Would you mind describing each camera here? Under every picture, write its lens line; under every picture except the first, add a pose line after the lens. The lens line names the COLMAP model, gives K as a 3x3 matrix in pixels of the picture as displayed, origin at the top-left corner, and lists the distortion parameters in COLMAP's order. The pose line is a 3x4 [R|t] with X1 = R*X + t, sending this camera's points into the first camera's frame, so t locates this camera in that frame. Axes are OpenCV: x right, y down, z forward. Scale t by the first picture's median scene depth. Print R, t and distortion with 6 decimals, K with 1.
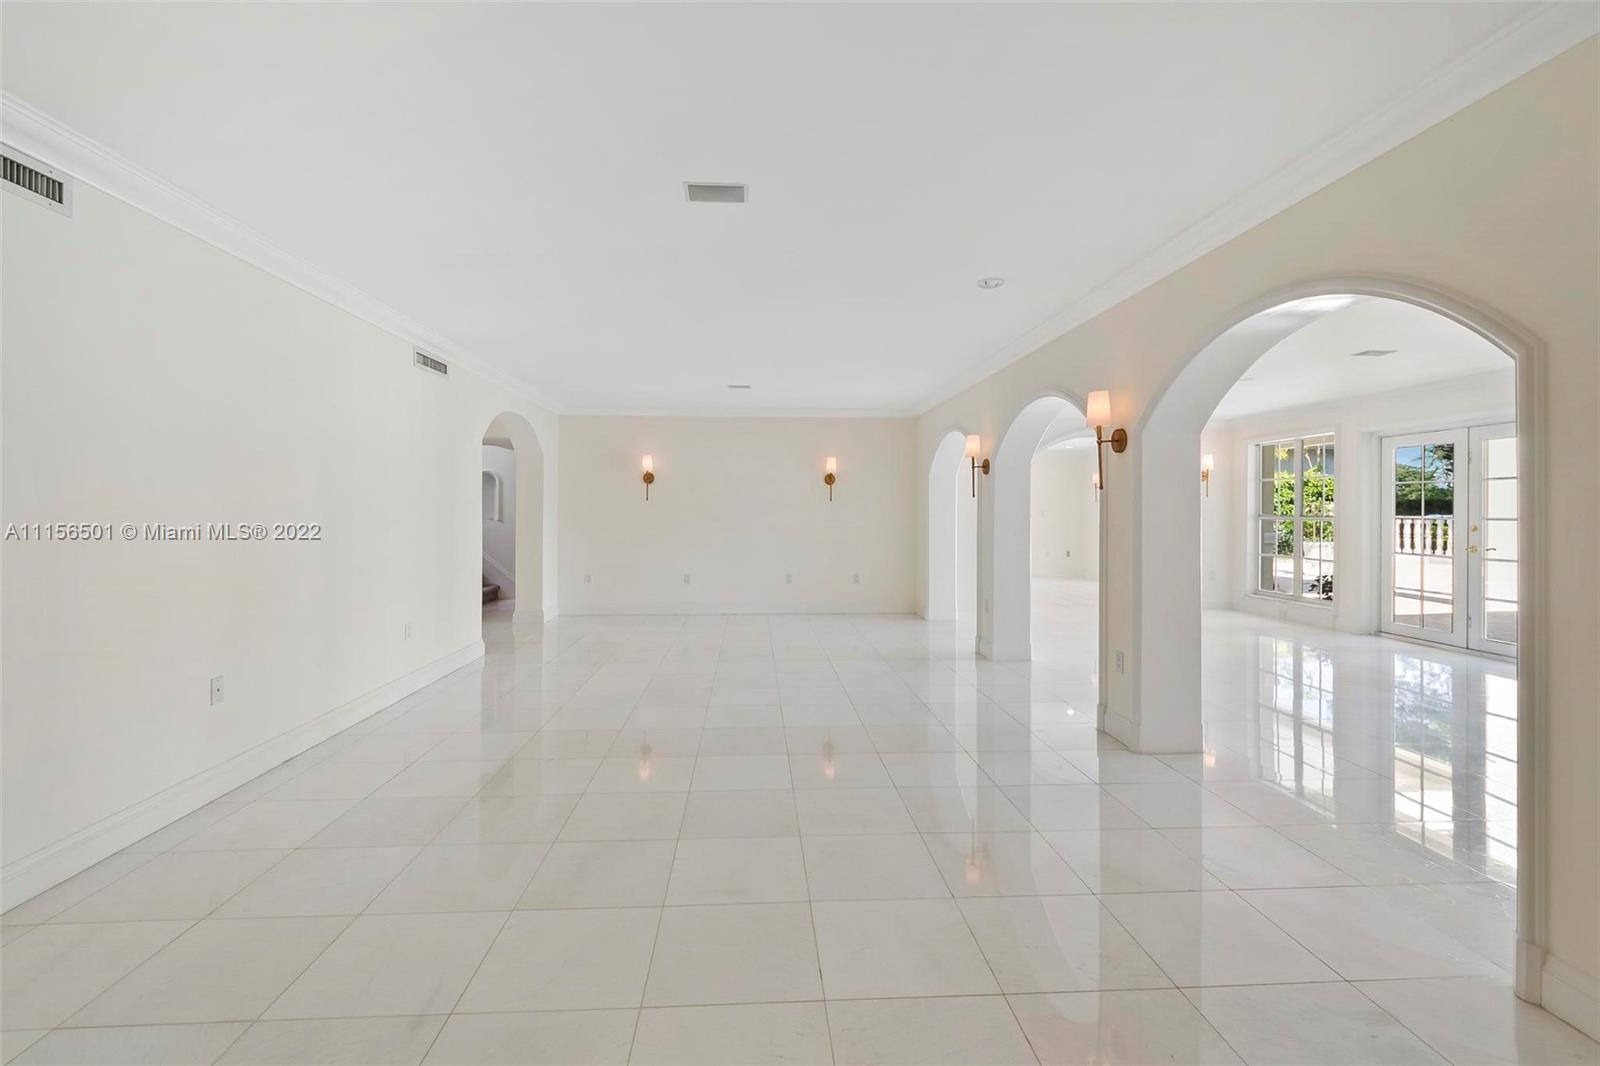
lens RADIAL K [[709.6, 0, 798.5], [0, 709.6, 511.1], [0, 0, 1]] dist [-0.059795, 0.000046]
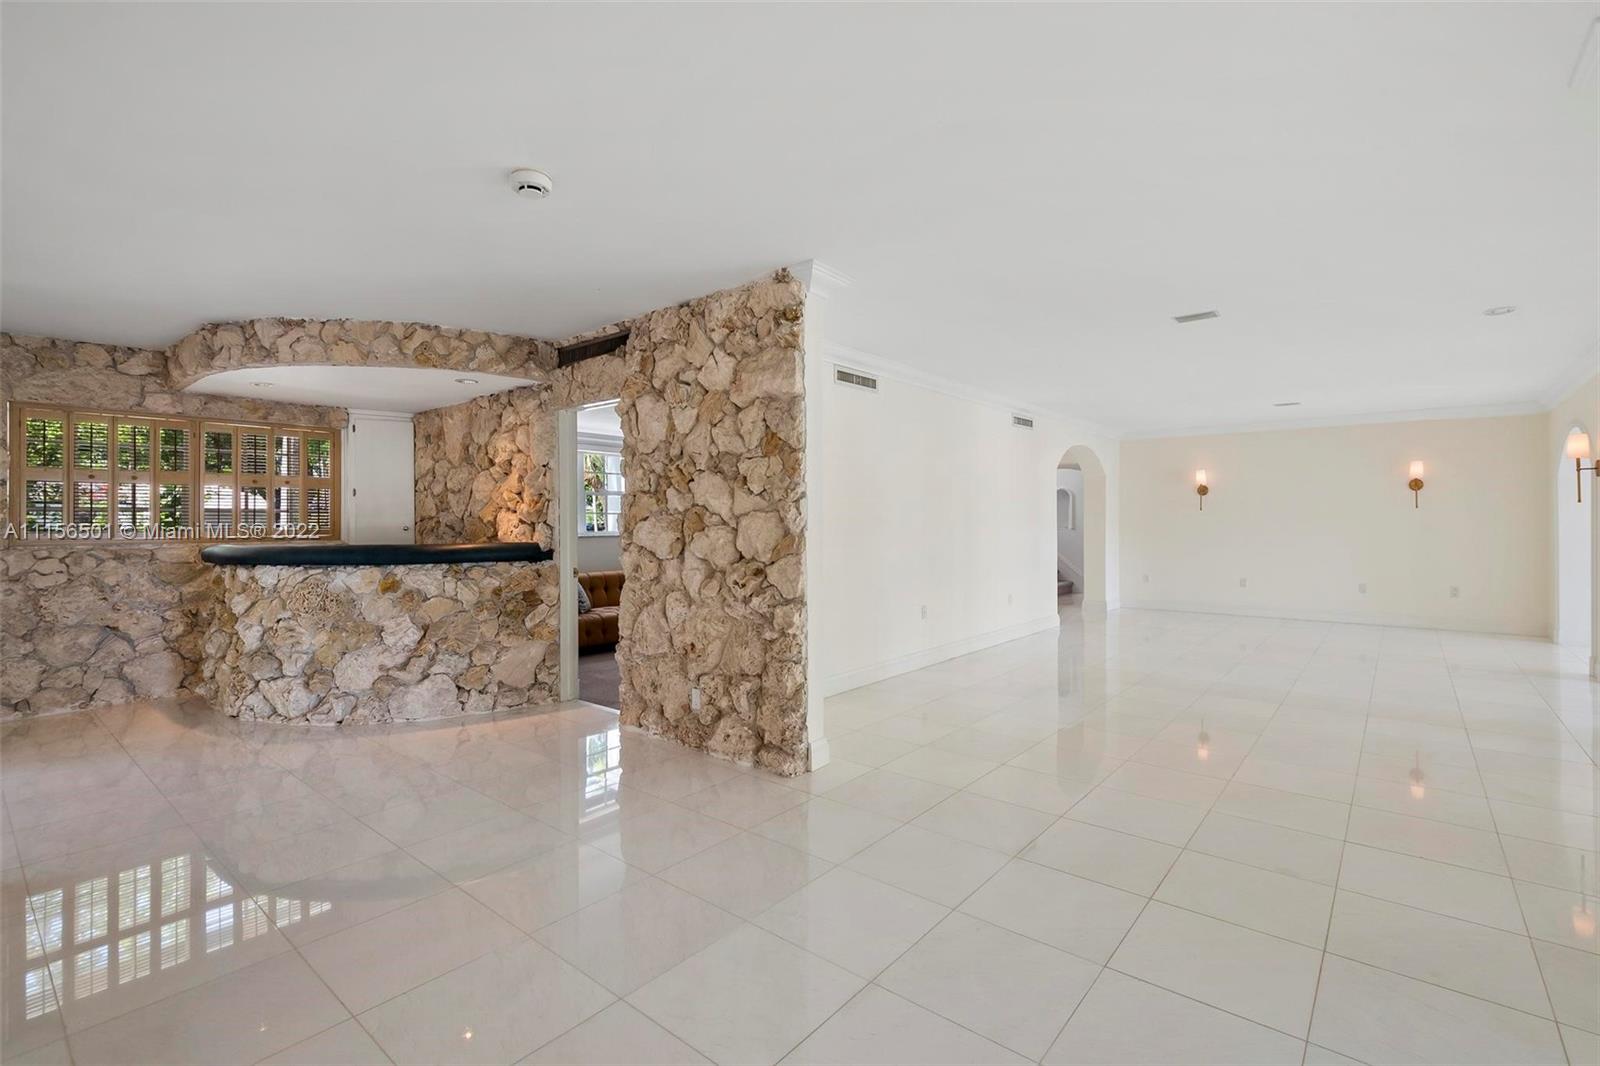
lens RADIAL K [[723.1, 0, 823.3], [0, 723.1, 521.9], [0, 0, 1]] dist [0.002333, 0.000512]
pose [[0.740790, -0.004873, -0.671719, 0.111474], [0.006413, 0.999979, -0.000182, -0.000283], [0.671706, -0.004173, 0.740806, -0.247920]]
